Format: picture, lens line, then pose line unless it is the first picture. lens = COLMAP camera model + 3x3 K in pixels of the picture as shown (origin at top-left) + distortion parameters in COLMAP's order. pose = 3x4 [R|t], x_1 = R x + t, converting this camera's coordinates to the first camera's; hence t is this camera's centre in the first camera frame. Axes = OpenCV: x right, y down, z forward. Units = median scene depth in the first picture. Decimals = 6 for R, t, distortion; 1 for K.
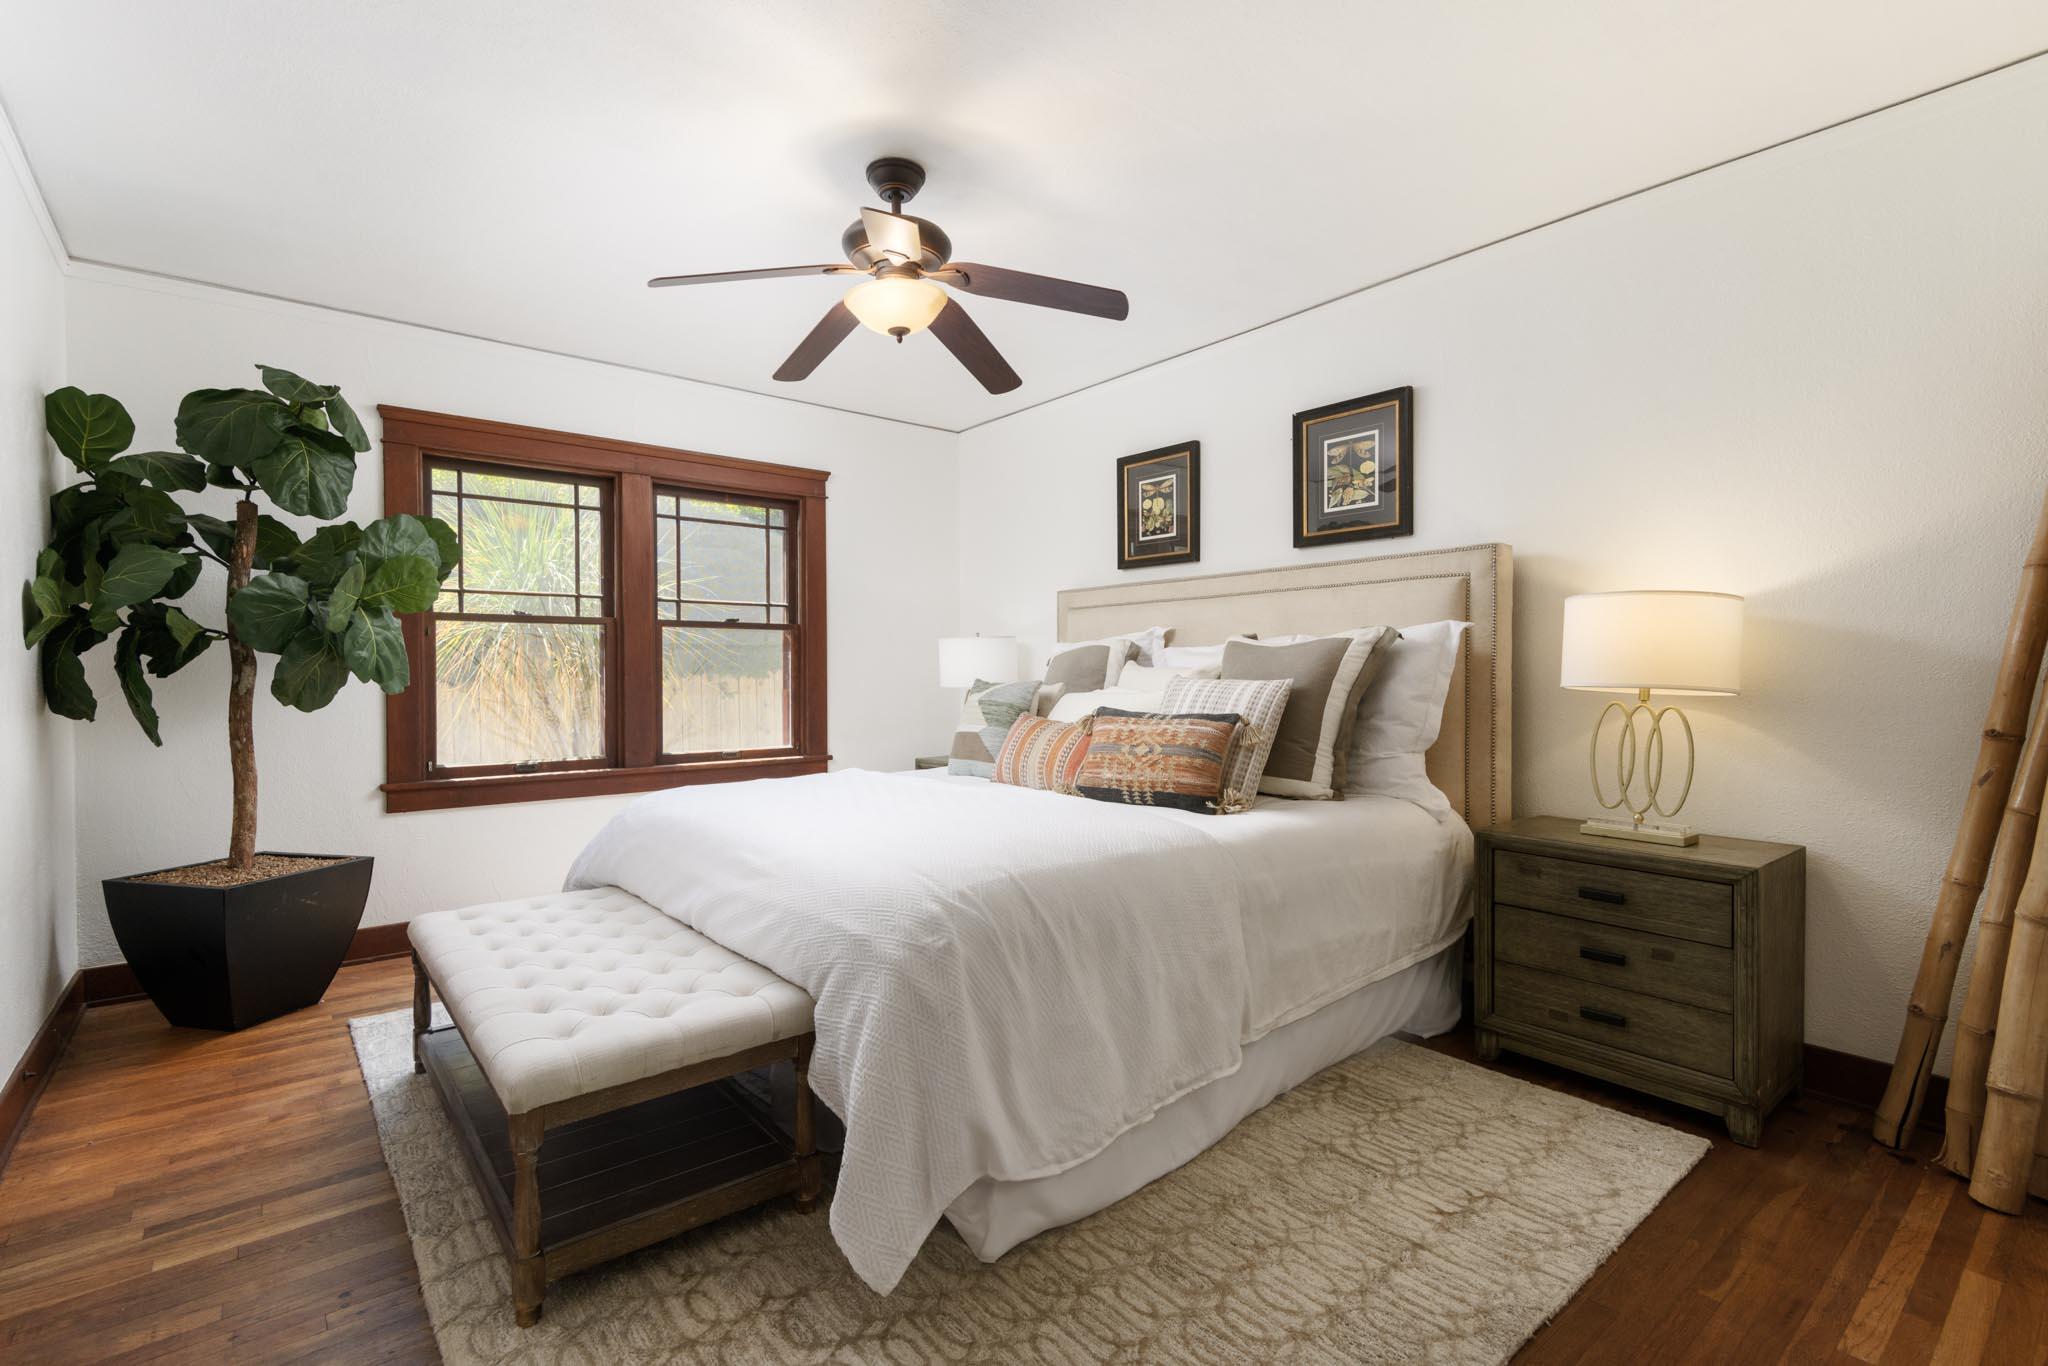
lens RADIAL K [[932.3, 0, 1024.0], [0, 932.3, 683.0], [0, 0, 1]] dist [0.001613, 0.000795]
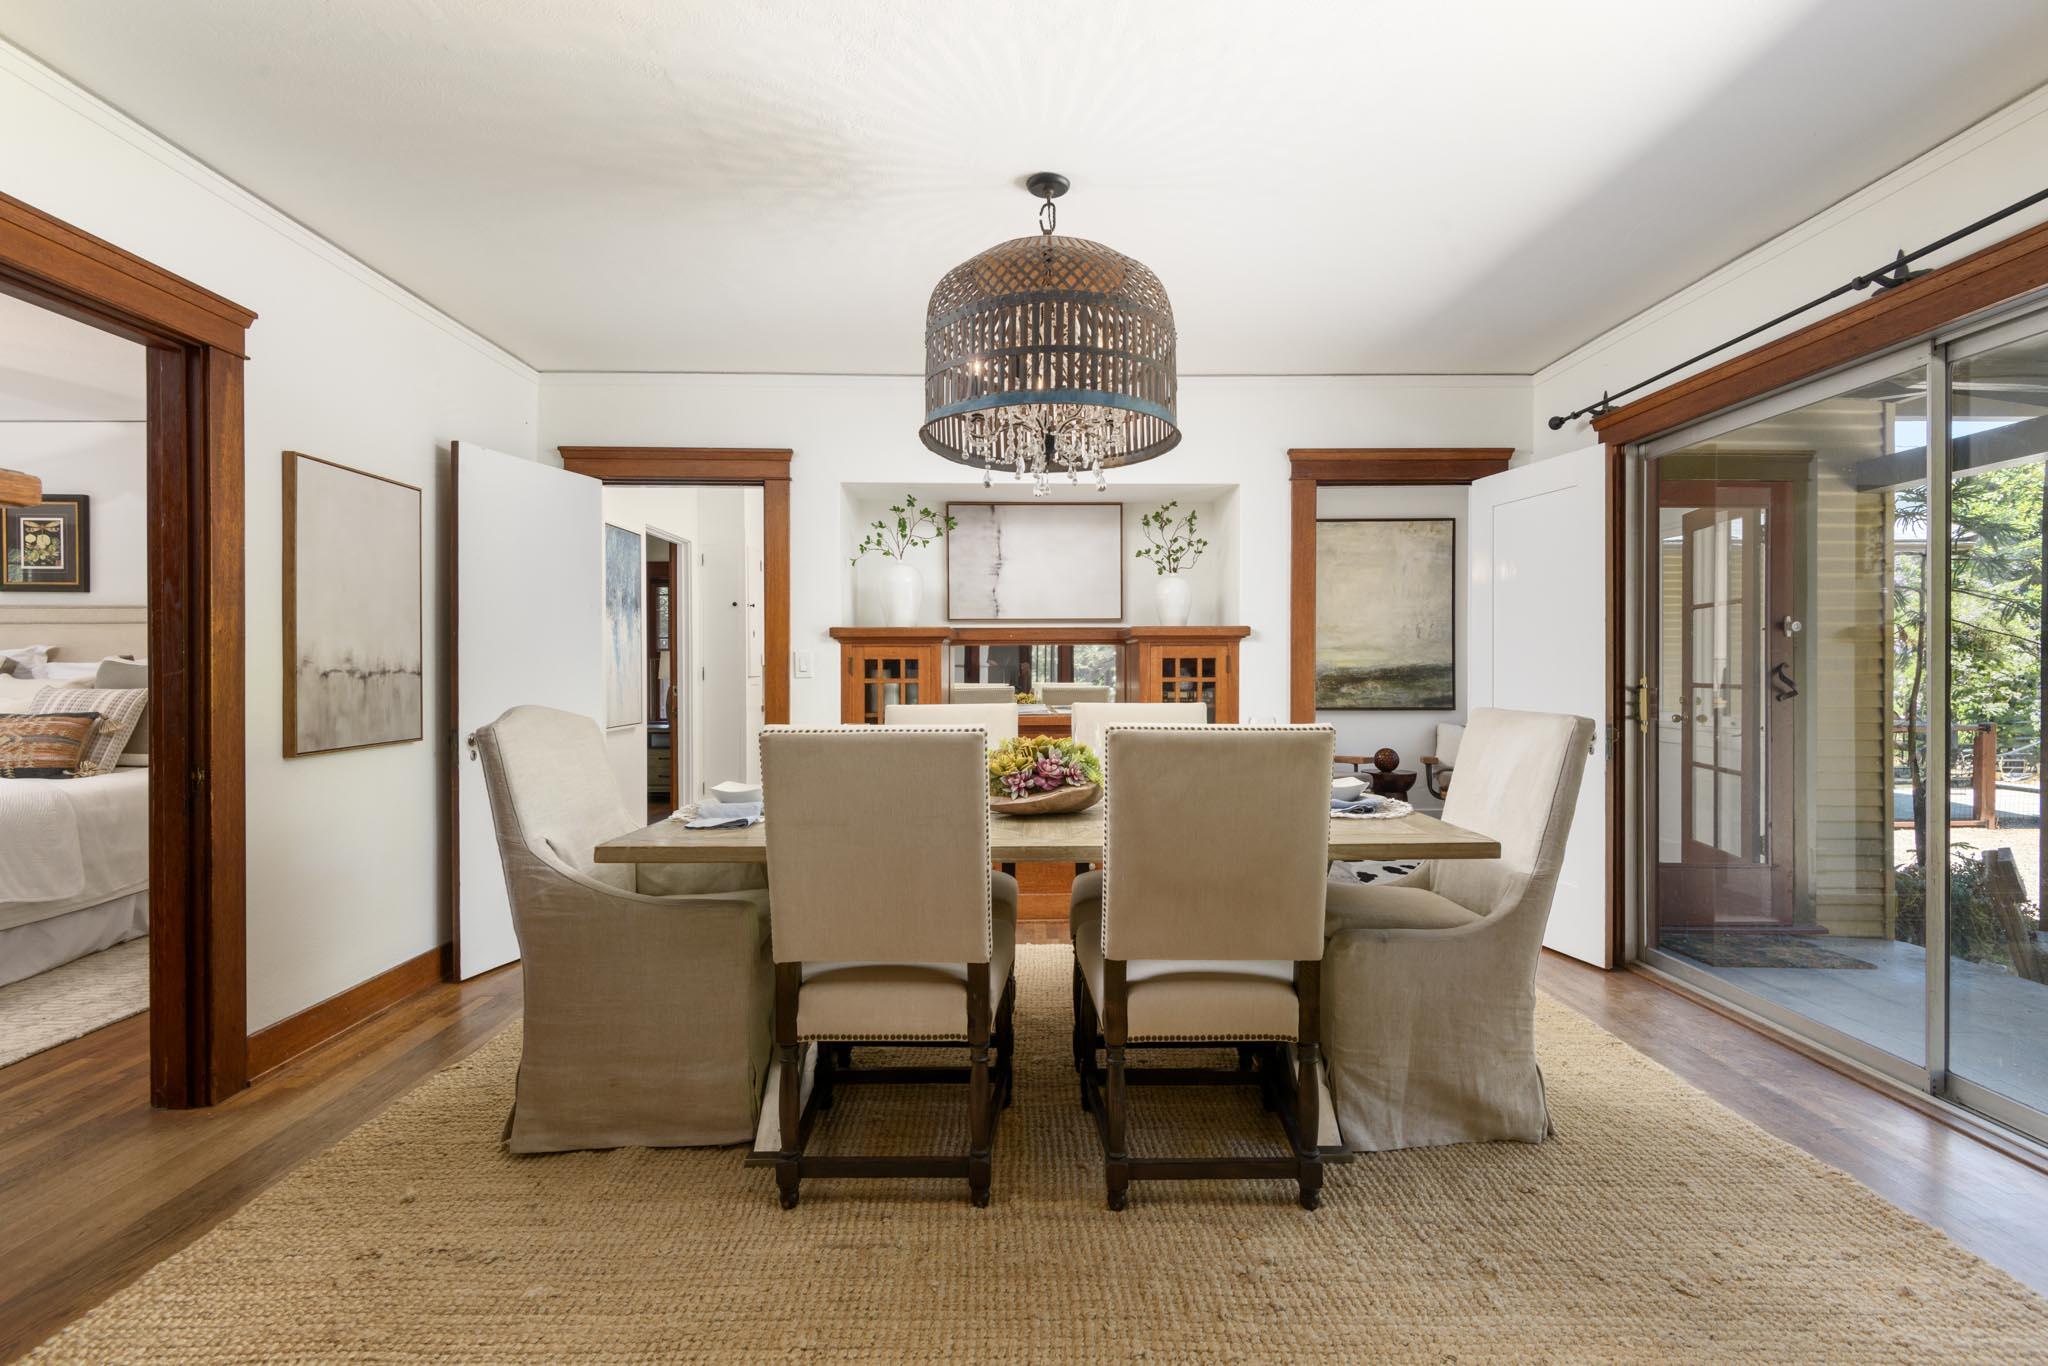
lens RADIAL K [[932.3, 0, 1024.0], [0, 932.3, 683.0], [0, 0, 1]] dist [0.001613, 0.000795]
pose [[0.621705, -0.005202, 0.783234, -0.018854], [0.007161, 0.999974, 0.000957, -0.004121], [-0.783219, 0.005014, 0.621726, -1.069458]]
